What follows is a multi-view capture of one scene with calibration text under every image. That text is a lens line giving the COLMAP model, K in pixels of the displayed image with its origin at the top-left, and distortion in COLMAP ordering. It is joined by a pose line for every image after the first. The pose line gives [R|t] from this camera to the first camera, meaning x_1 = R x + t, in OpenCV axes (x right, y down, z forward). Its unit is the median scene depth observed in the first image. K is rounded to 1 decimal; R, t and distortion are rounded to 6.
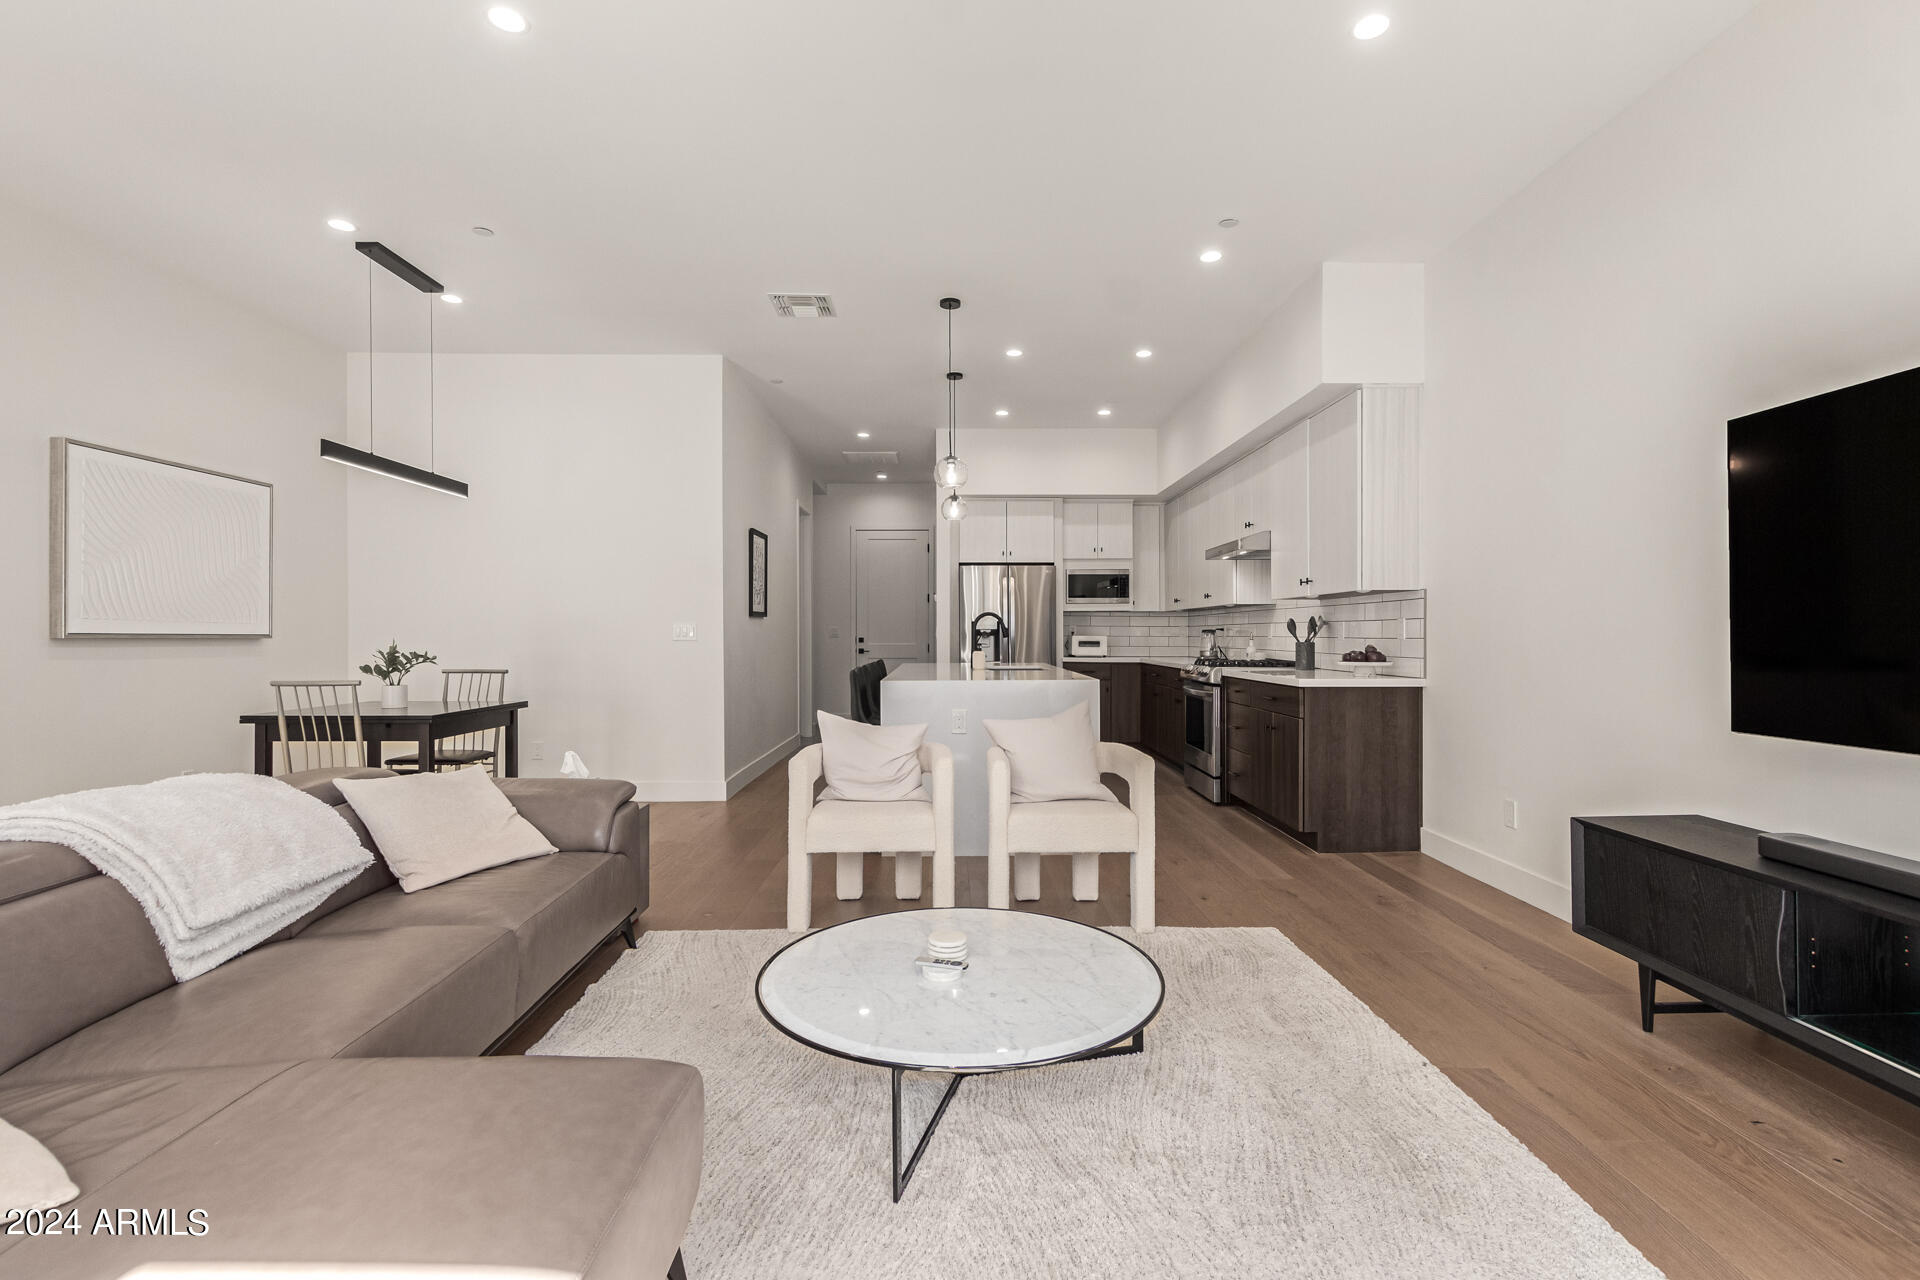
lens RADIAL K [[885.6, 0, 957.0], [0, 885.6, 632.0], [0, 0, 1]] dist [0.004861, 0.000302]
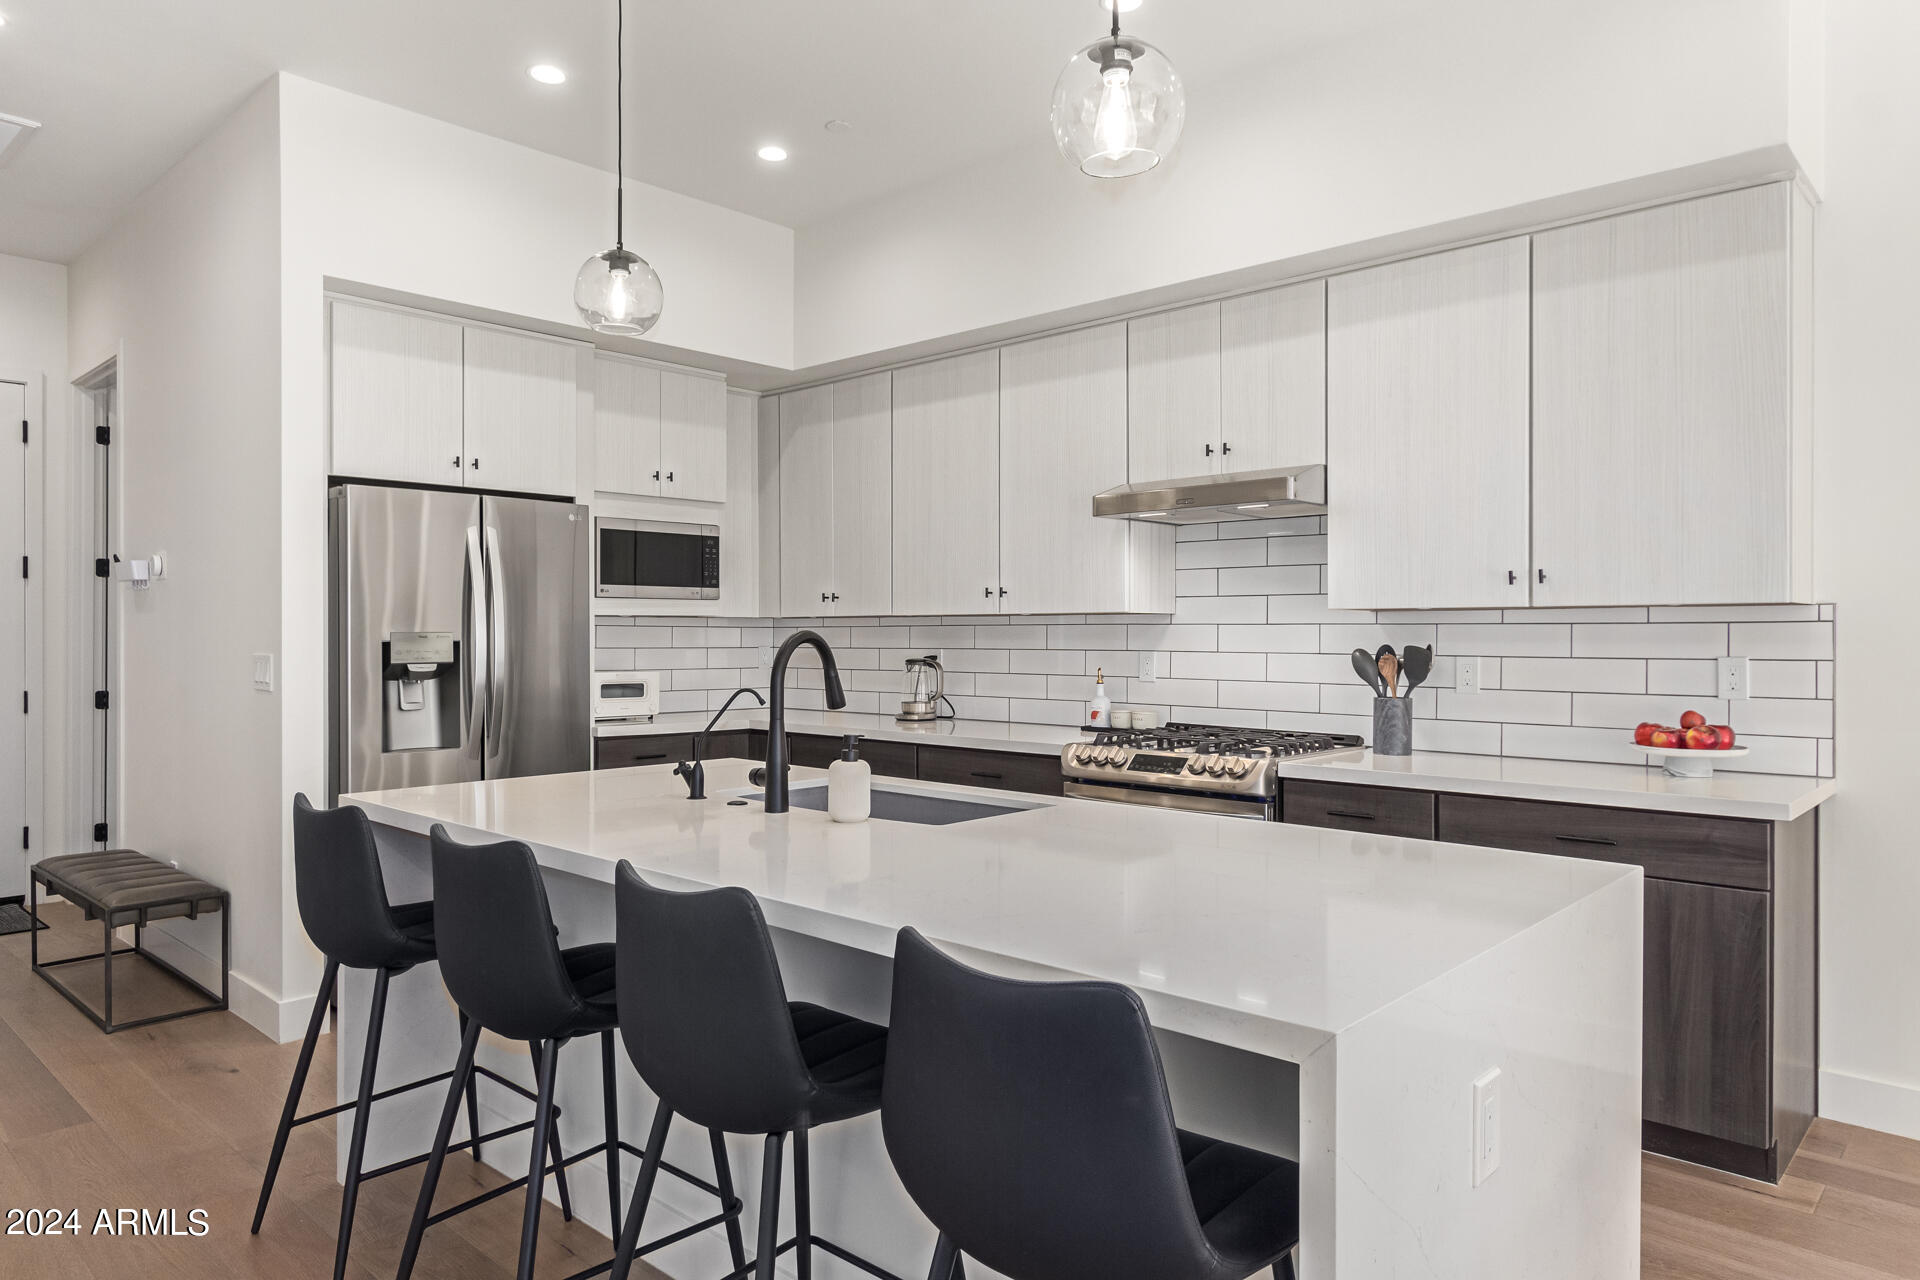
lens RADIAL K [[1216.2, 0, 960.0], [0, 1216.2, 640.0], [0, 0, 1]] dist [0.003383, 0.002263]
pose [[0.687982, -0.002160, 0.725724, -0.251541], [-0.003726, 0.999972, 0.006509, -0.022855], [-0.725718, -0.007182, 0.687955, 0.675211]]
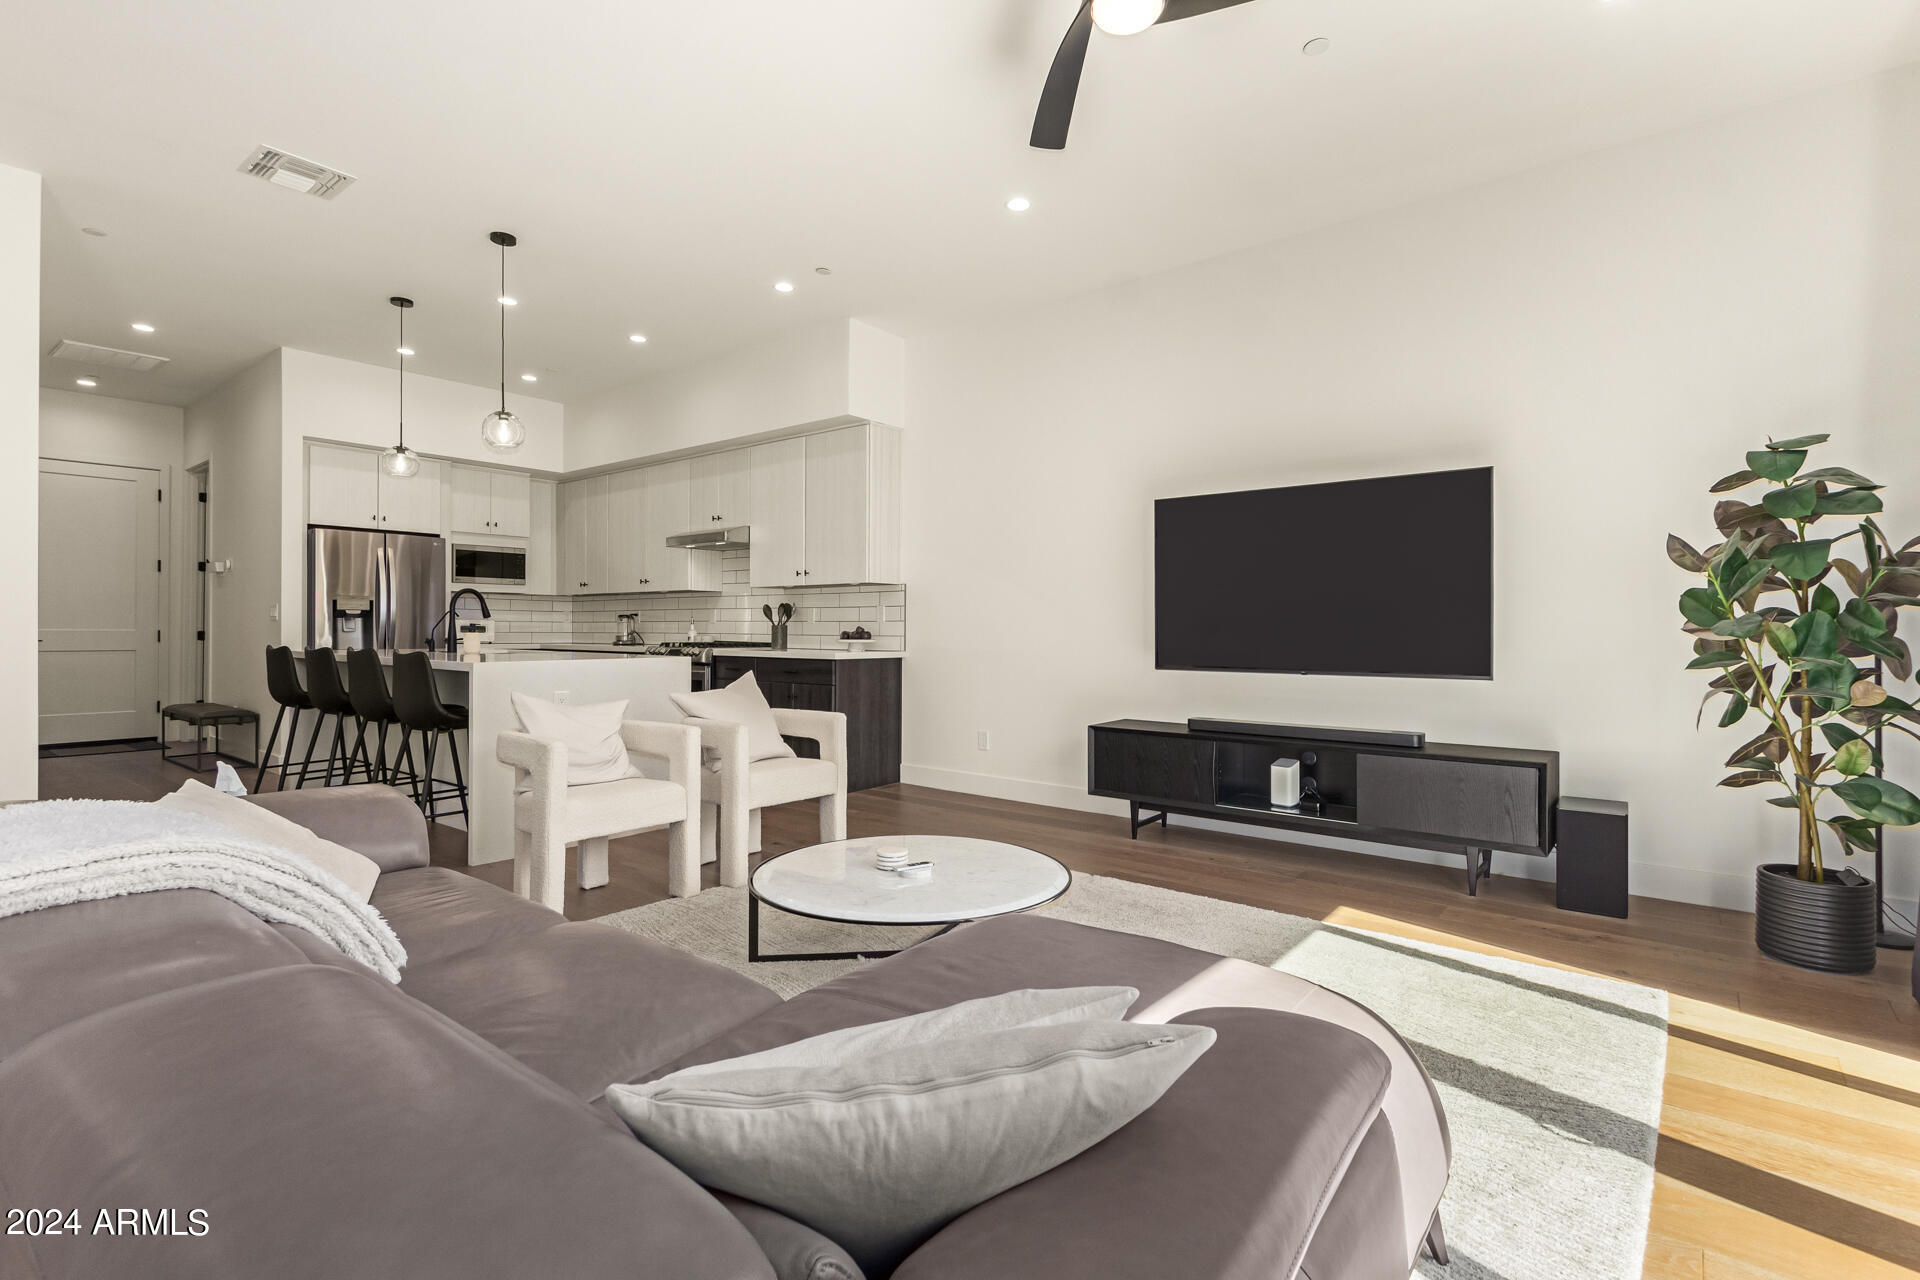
lens RADIAL K [[911.7, 0, 973.6], [0, 911.7, 633.4], [0, 0, 1]] dist [0.002932, 0.000588]
pose [[0.629099, 0.001928, 0.777323, -0.359600], [-0.008379, 0.999956, 0.004301, 0.014424], [-0.777280, -0.009219, 0.629087, 0.046071]]
